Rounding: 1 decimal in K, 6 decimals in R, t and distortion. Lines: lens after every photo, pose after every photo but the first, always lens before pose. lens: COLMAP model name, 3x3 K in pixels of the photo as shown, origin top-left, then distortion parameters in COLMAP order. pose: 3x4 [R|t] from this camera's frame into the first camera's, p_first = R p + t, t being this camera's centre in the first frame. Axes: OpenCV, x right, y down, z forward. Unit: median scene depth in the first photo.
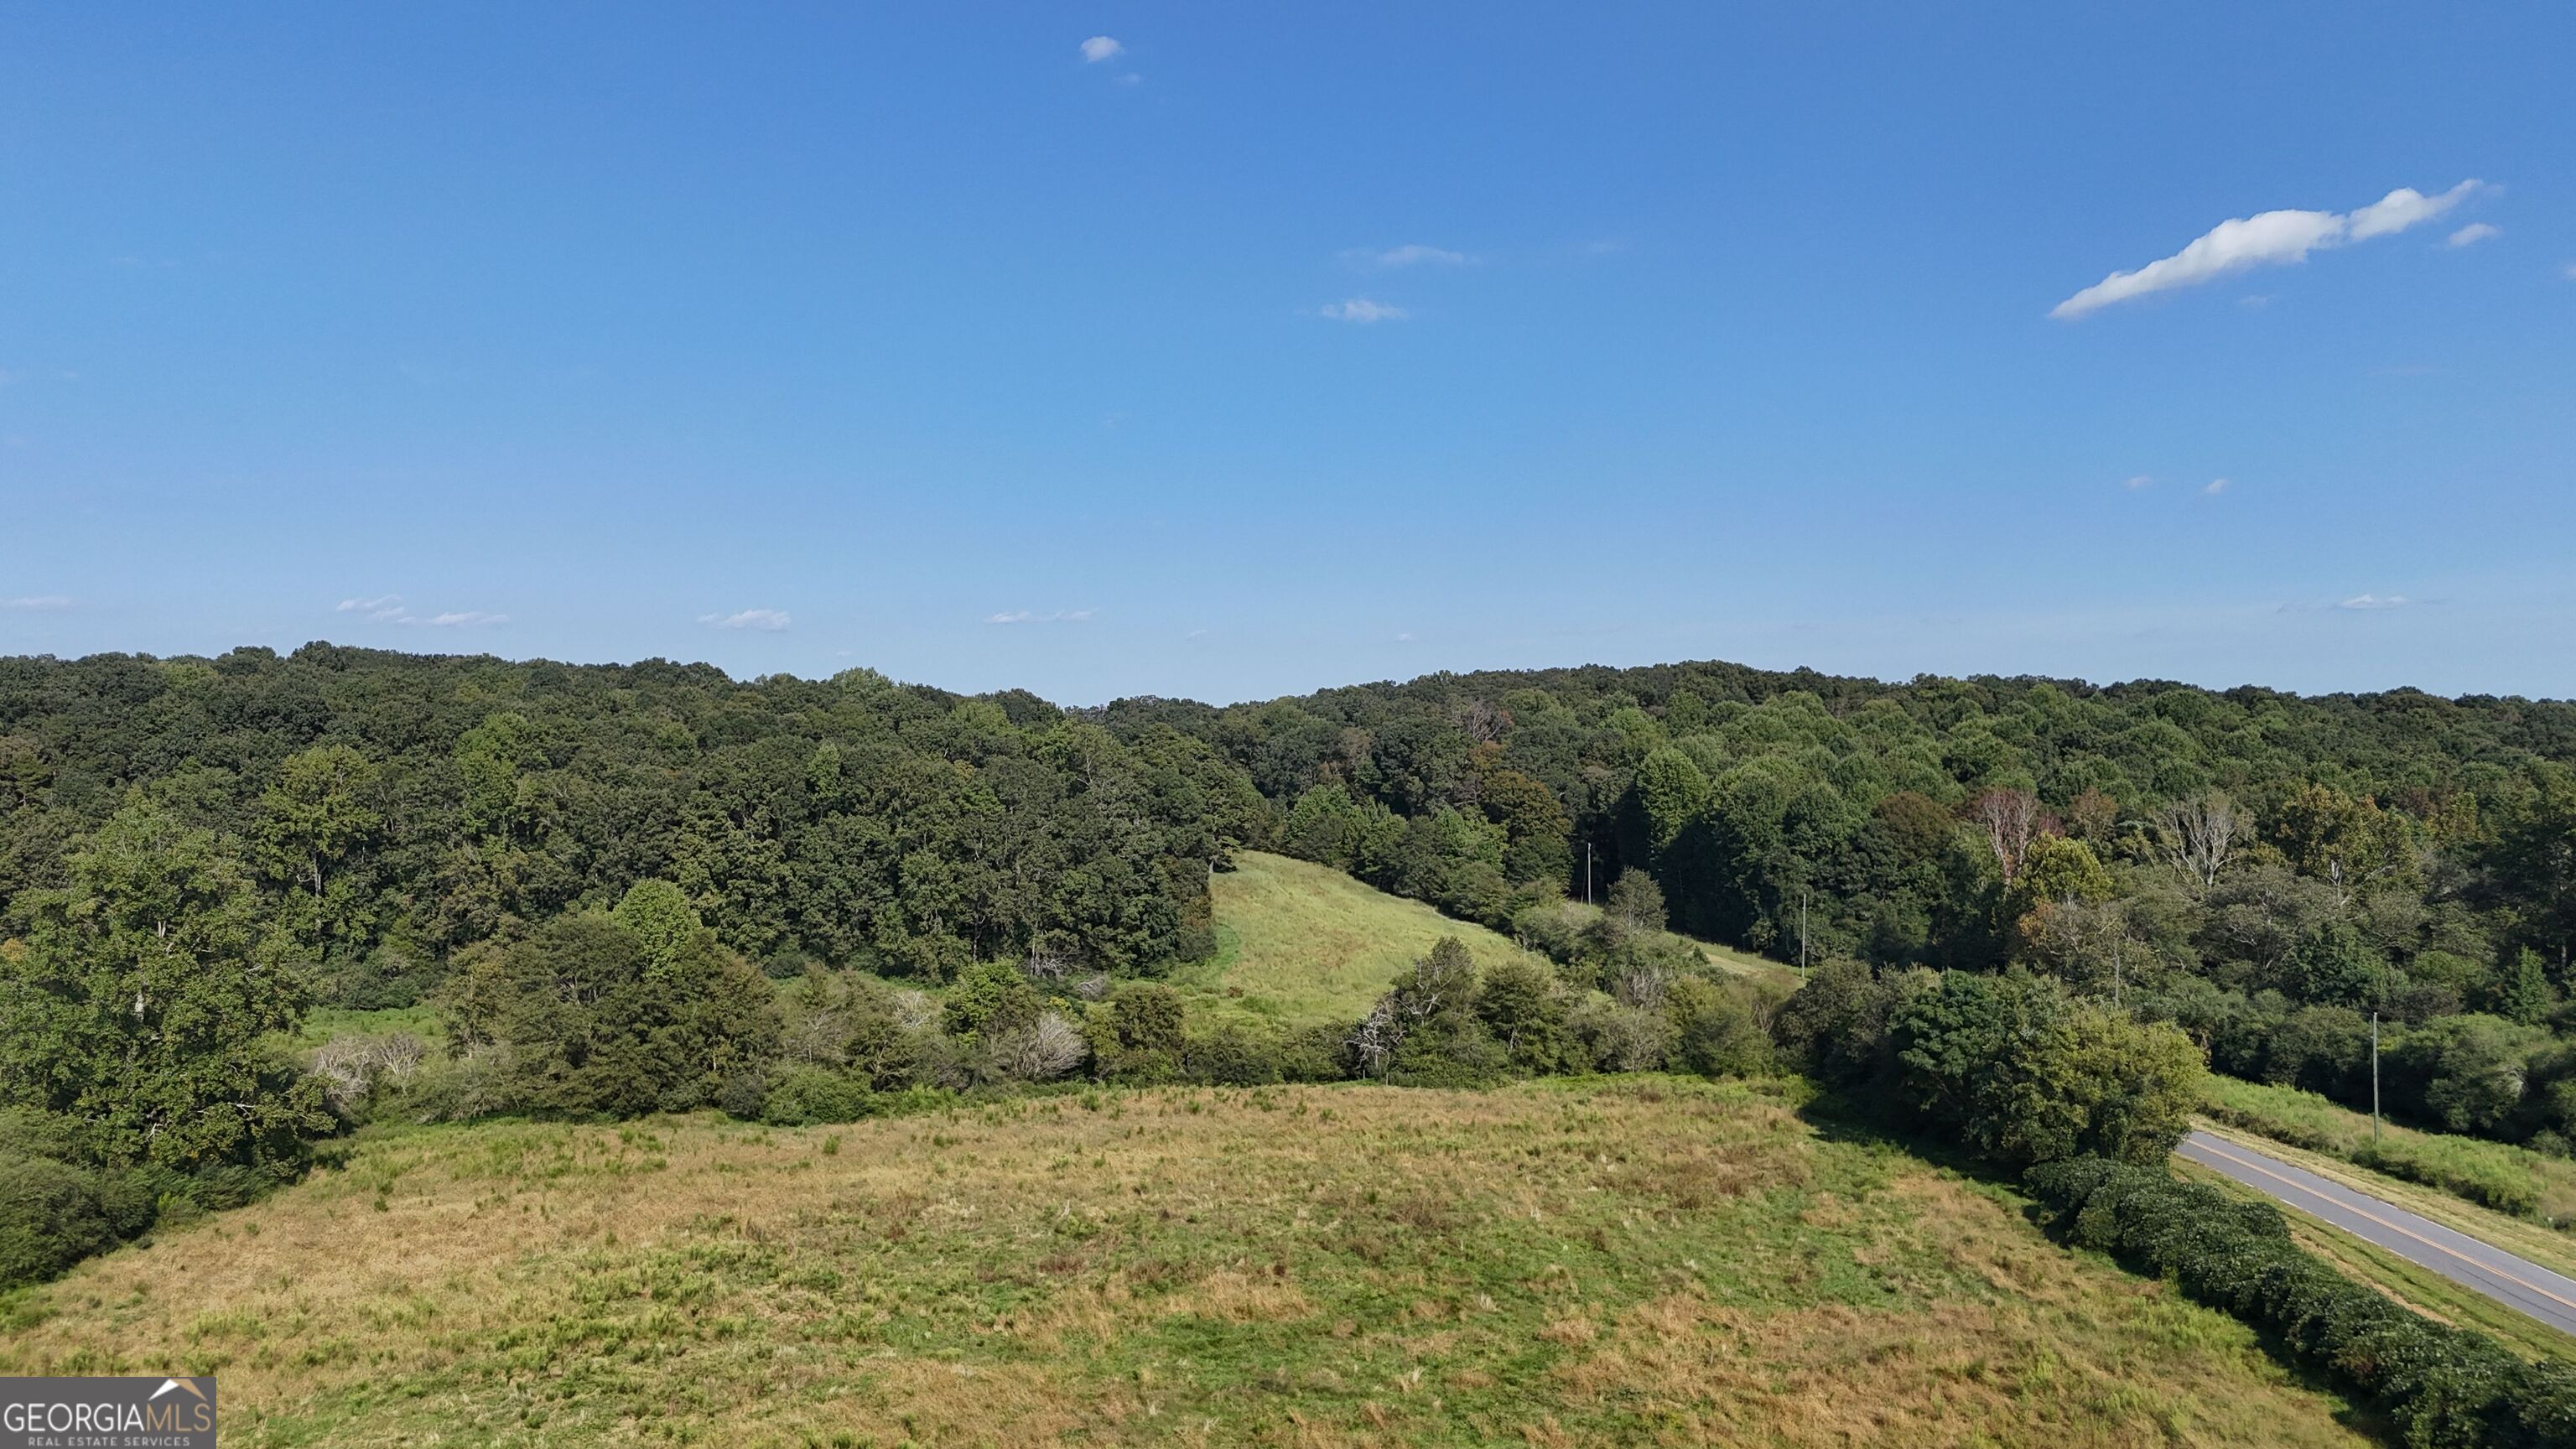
lens RADIAL K [[1892.4, 0, 1281.9], [0, 1892.4, 738.0], [0, 0, 1]] dist [0.078148, -0.079558]
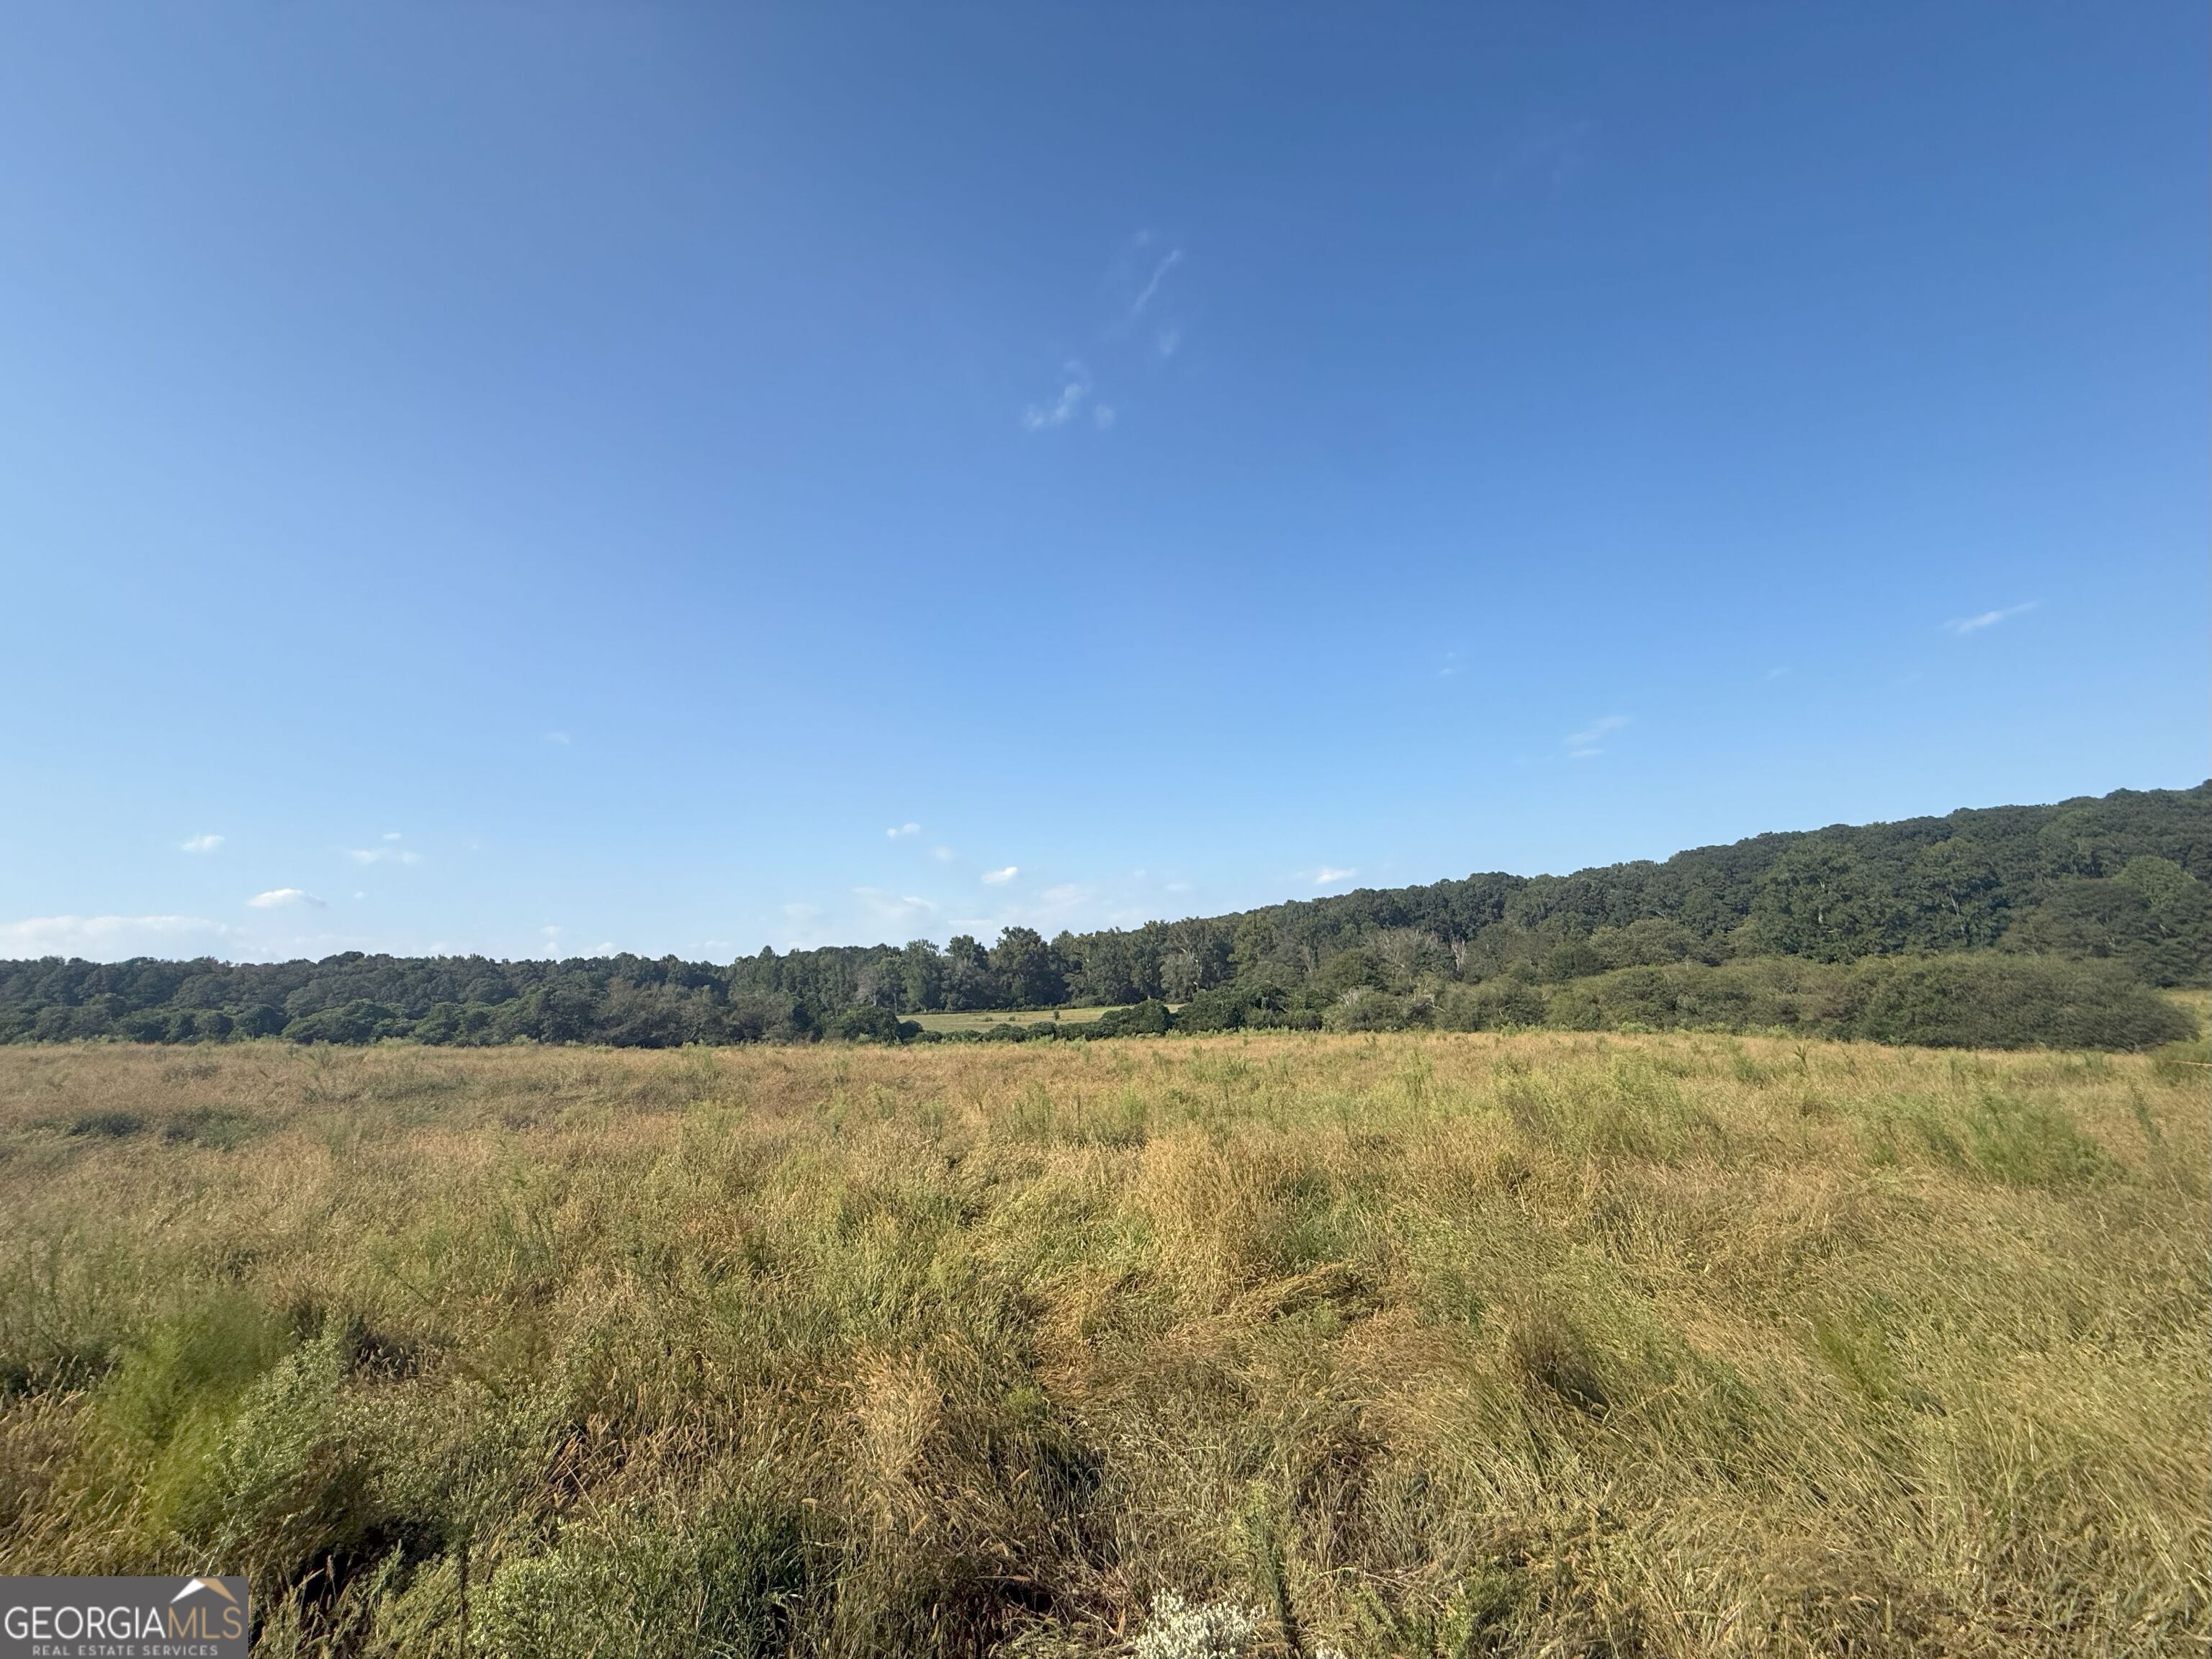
lens RADIAL K [[878.8, 0, 1099.7], [0, 878.8, 828.8], [0, 0, 1]] dist [0.000211, -0.000486]
pose [[0.273702, -0.182548, -0.944332, 0.123516], [0.067638, 0.983046, -0.170427, 0.090891], [0.959433, -0.017226, 0.281409, -0.093932]]
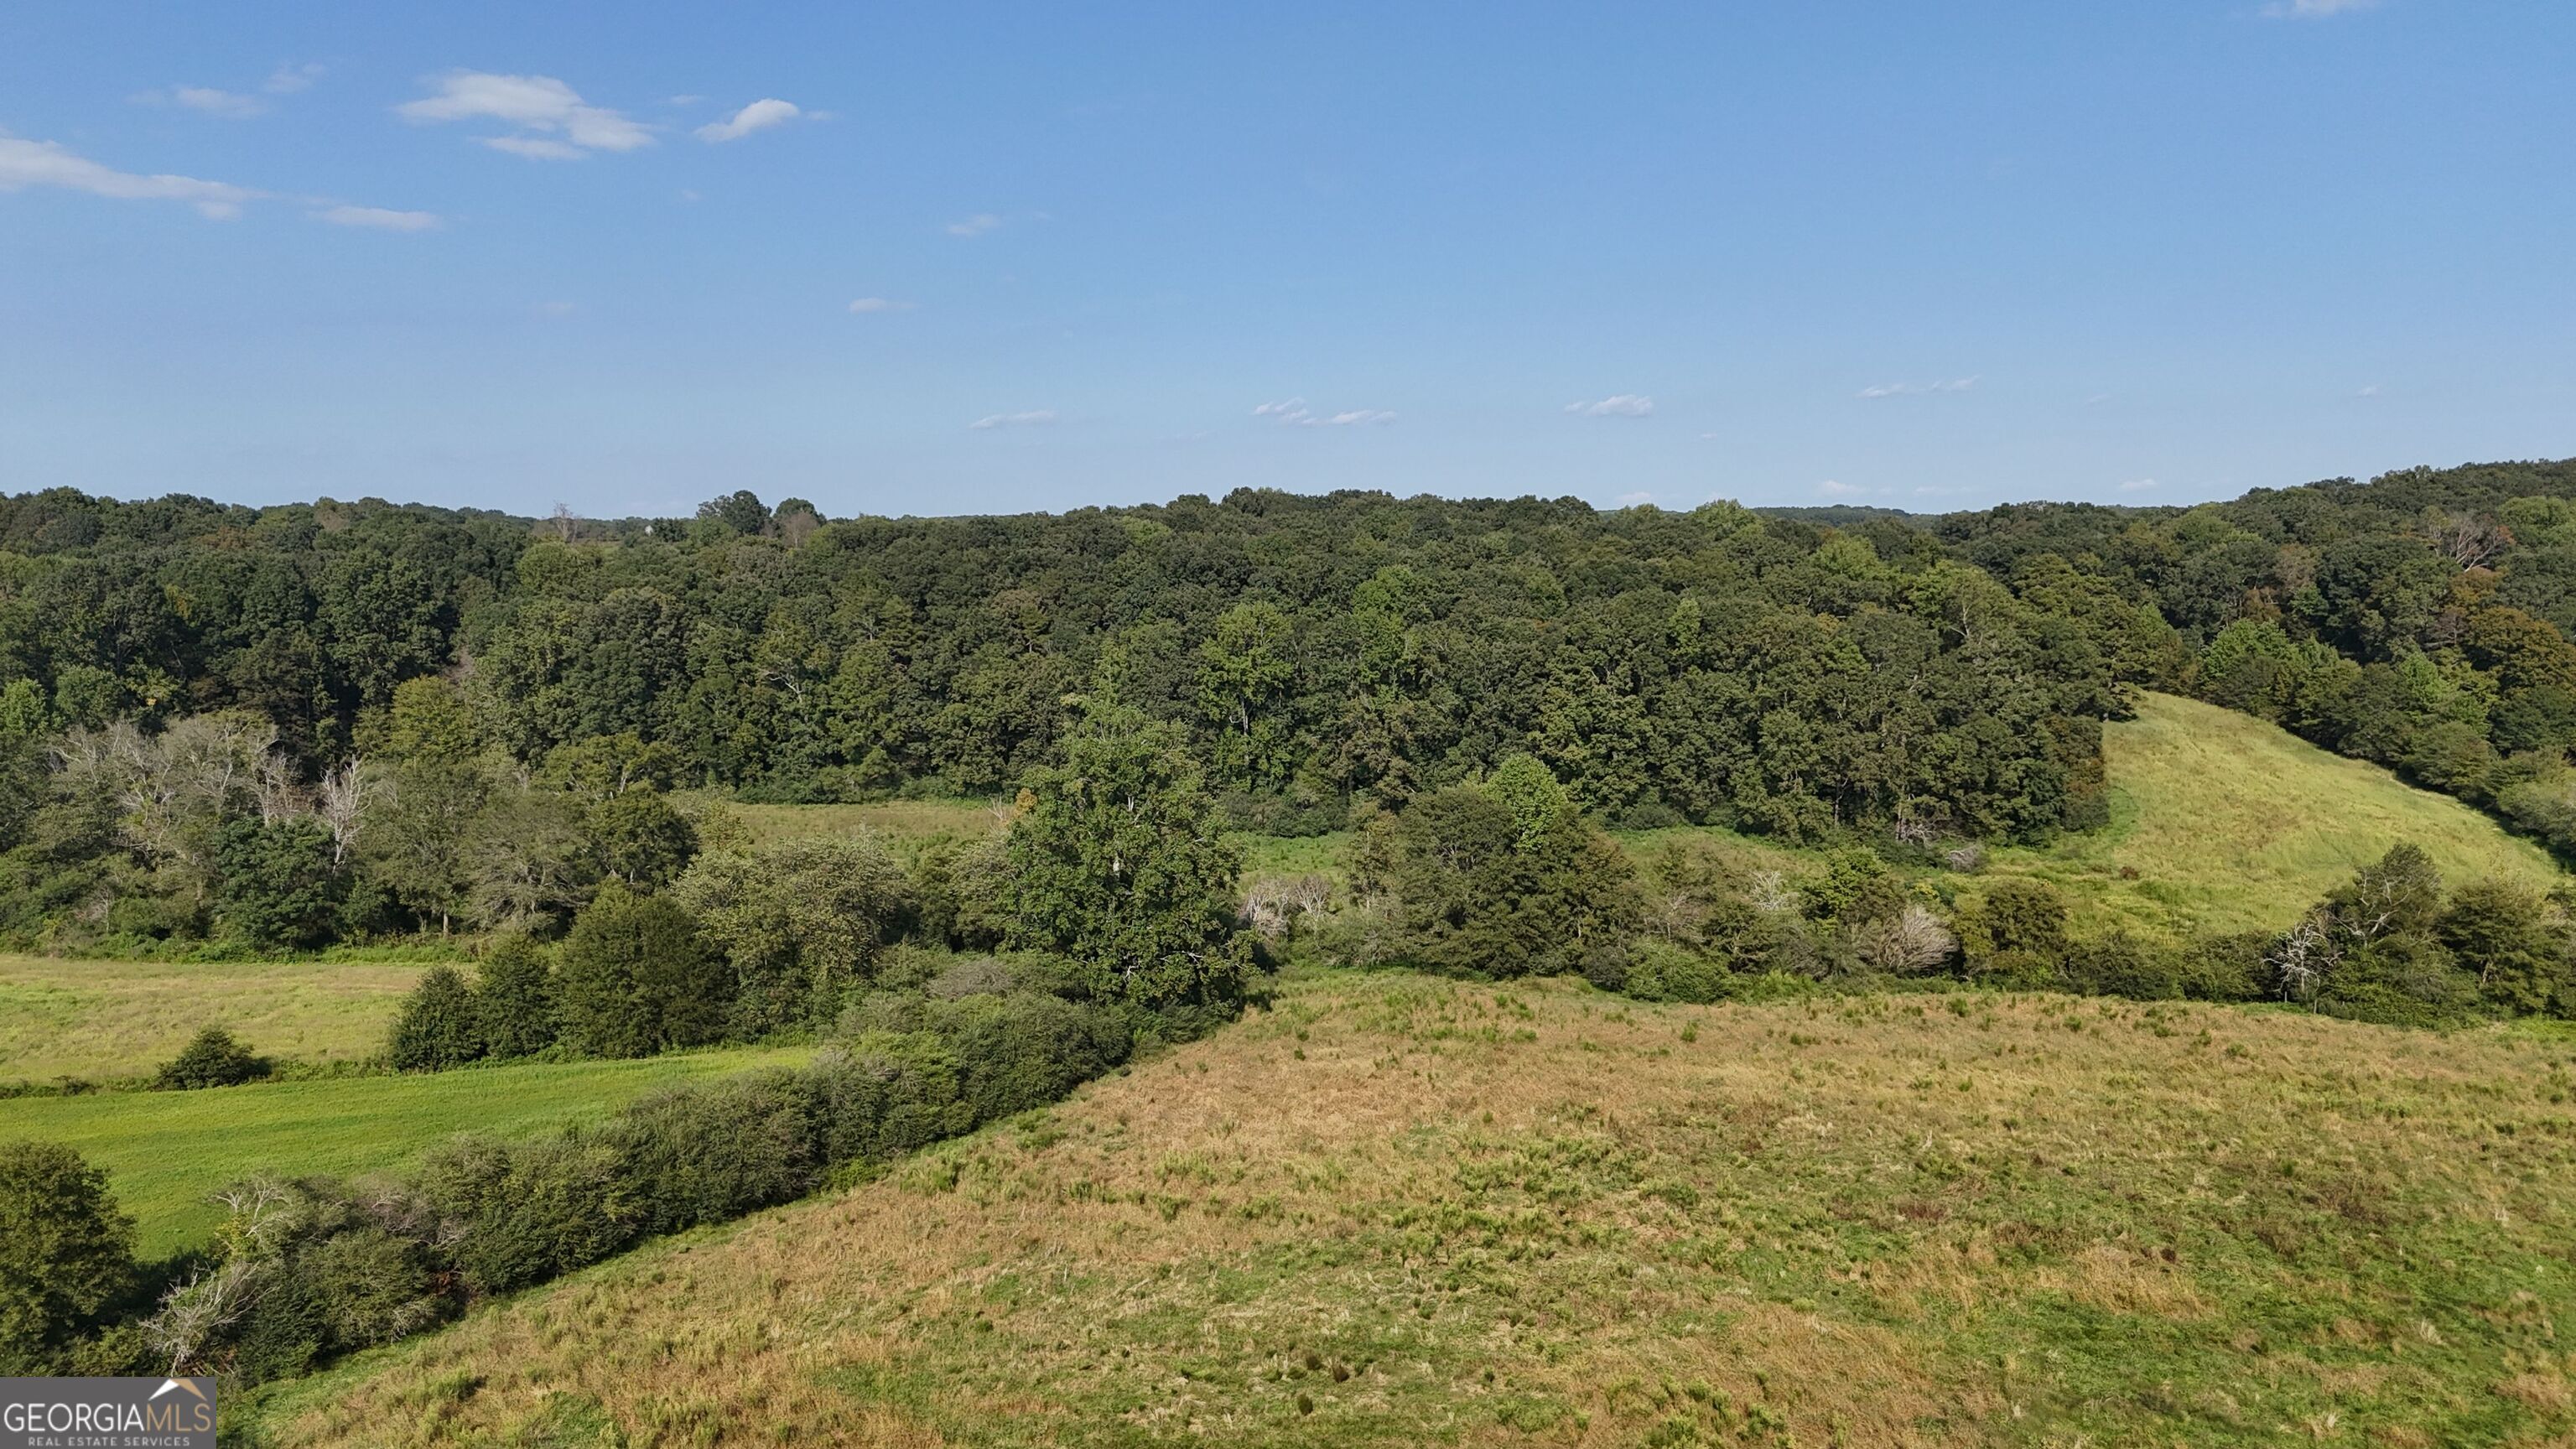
lens RADIAL K [[1892.4, 0, 1284.8], [0, 1892.4, 745.8], [0, 0, 1]] dist [0.078148, -0.079558]
pose [[0.903213, 0.037653, -0.427537, 0.000146], [0.012521, 0.993409, 0.113941, -0.039669], [0.429009, -0.108266, 0.896788, 0.000560]]
